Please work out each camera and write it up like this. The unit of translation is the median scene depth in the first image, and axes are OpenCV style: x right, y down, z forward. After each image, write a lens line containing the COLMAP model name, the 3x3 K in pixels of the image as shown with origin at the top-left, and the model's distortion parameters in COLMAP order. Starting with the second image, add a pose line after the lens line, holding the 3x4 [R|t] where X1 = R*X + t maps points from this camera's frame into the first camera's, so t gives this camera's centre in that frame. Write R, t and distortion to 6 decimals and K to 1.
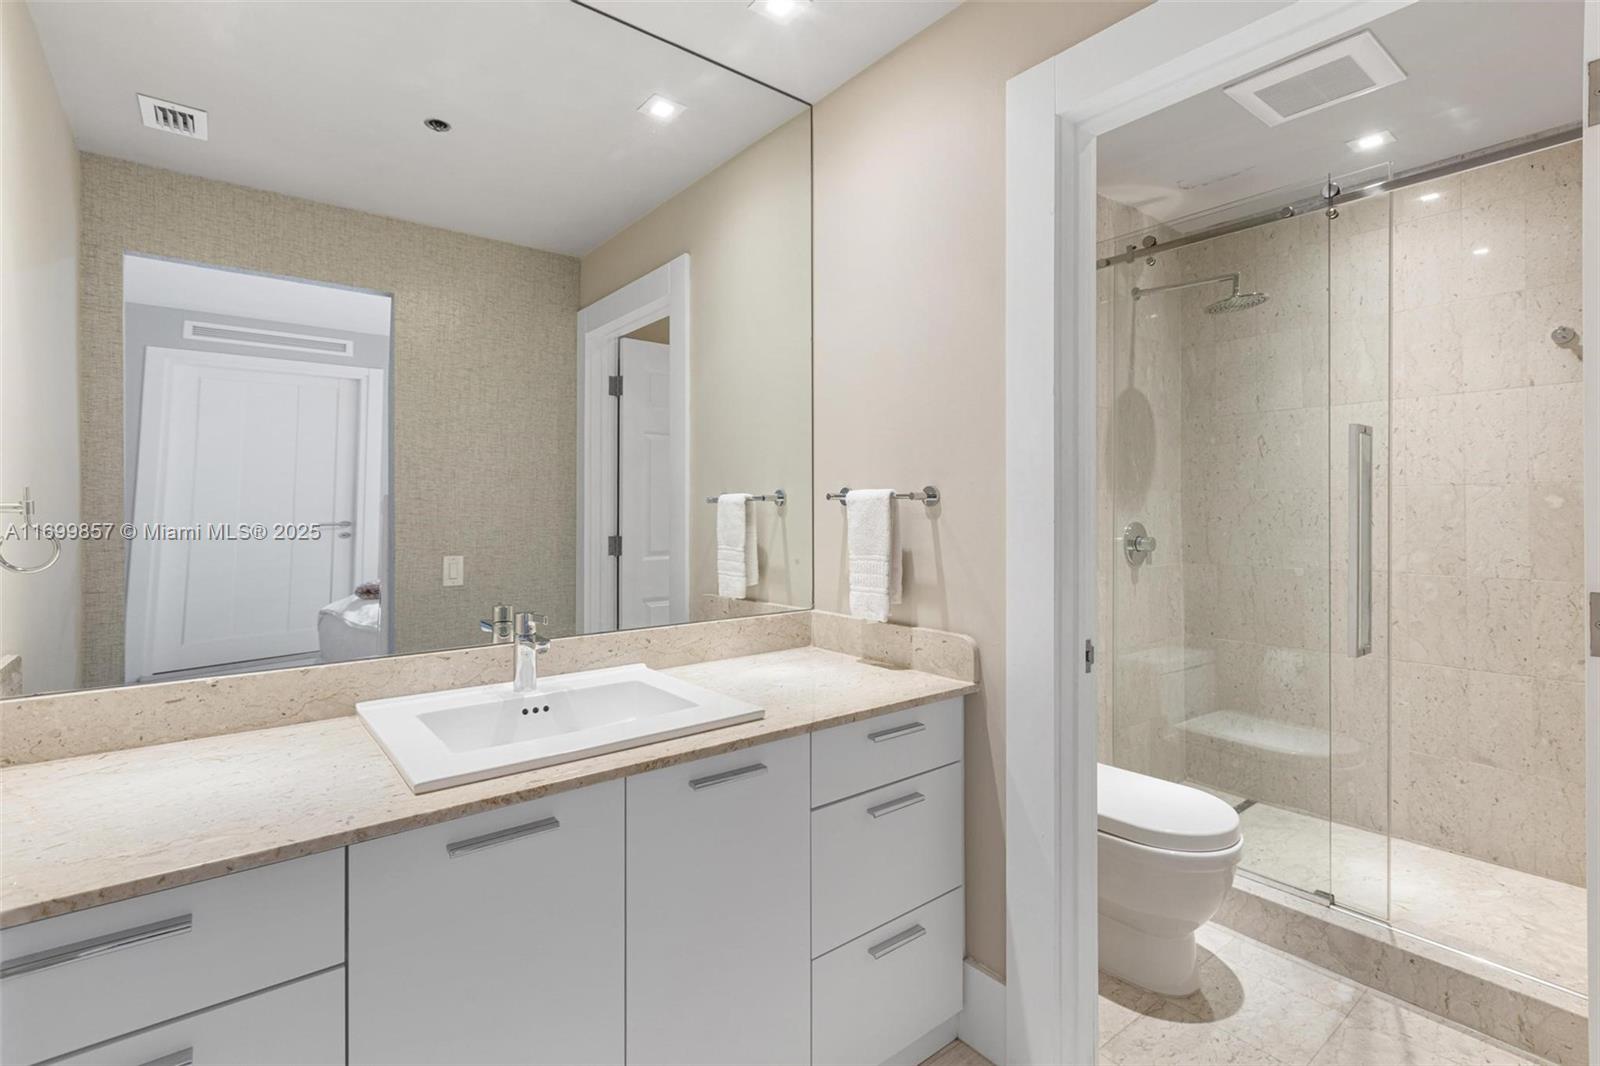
lens RADIAL K [[733.7, 0, 798.5], [0, 733.7, 521.7], [0, 0, 1]] dist [-0.000613, -0.000134]
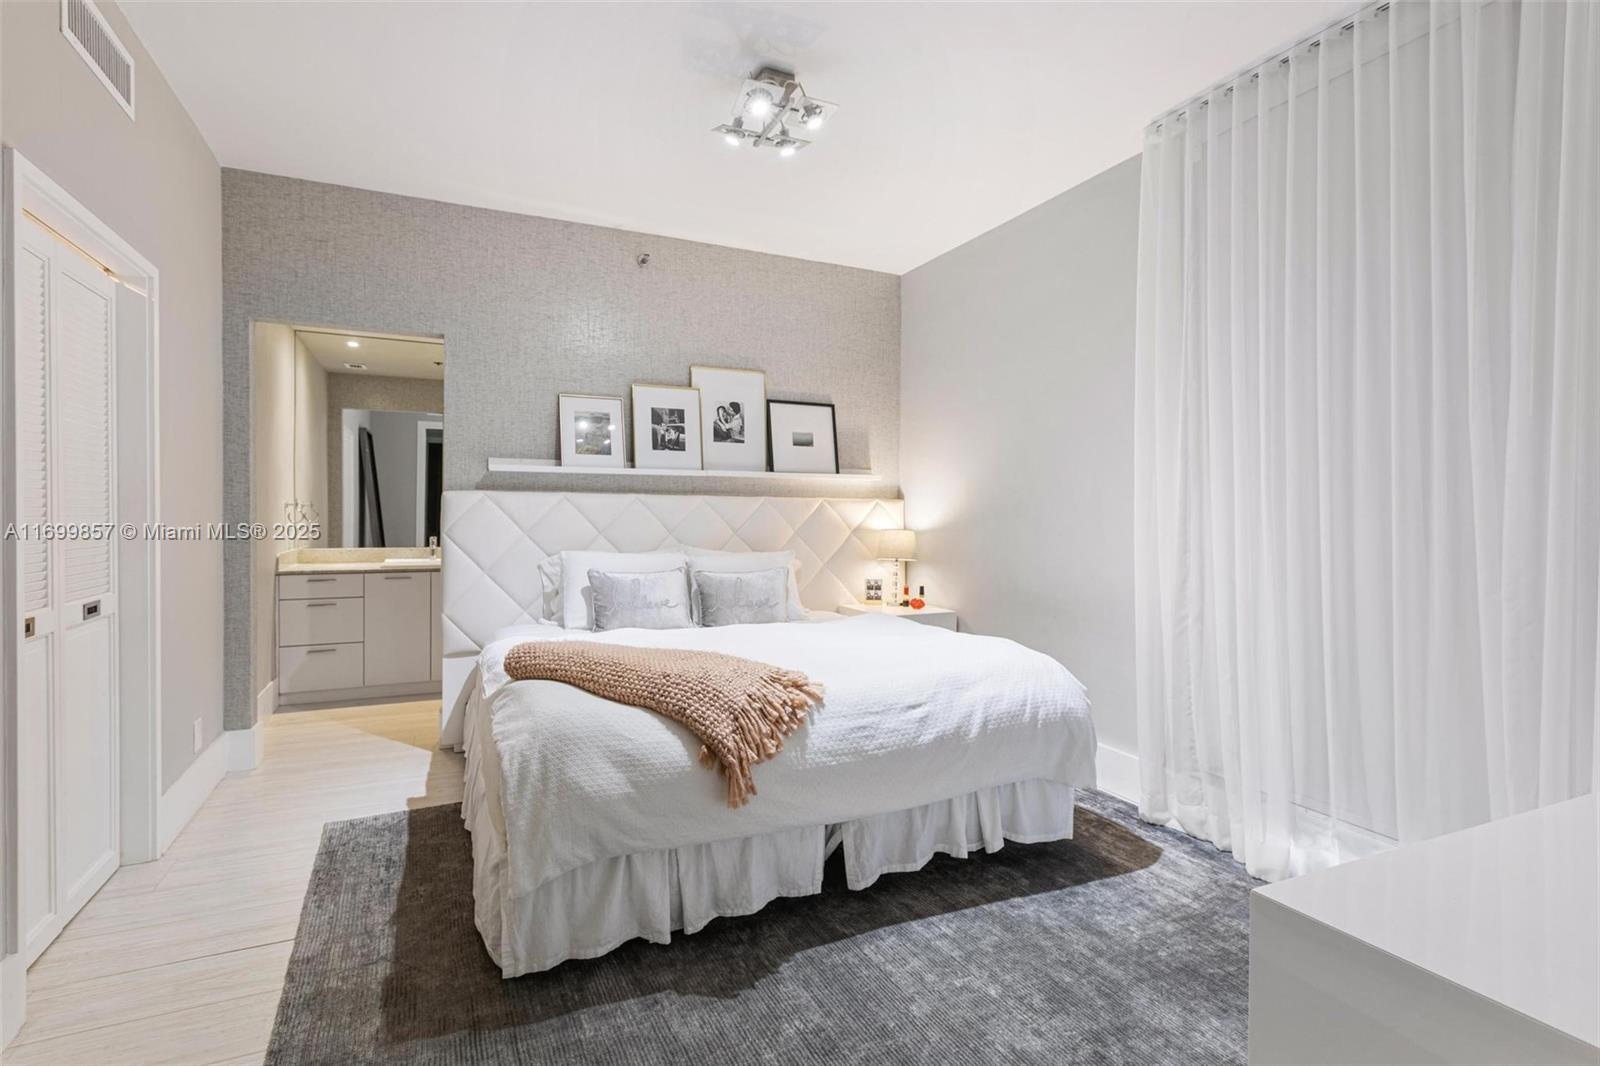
lens RADIAL K [[733.7, 0, 797.7], [0, 733.7, 526.6], [0, 0, 1]] dist [-0.000613, -0.000134]
pose [[0.974155, -0.000624, -0.225878, 1.218915], [0.001409, 0.999994, 0.003316, 0.039535], [0.225875, -0.003549, 0.974150, -1.148267]]
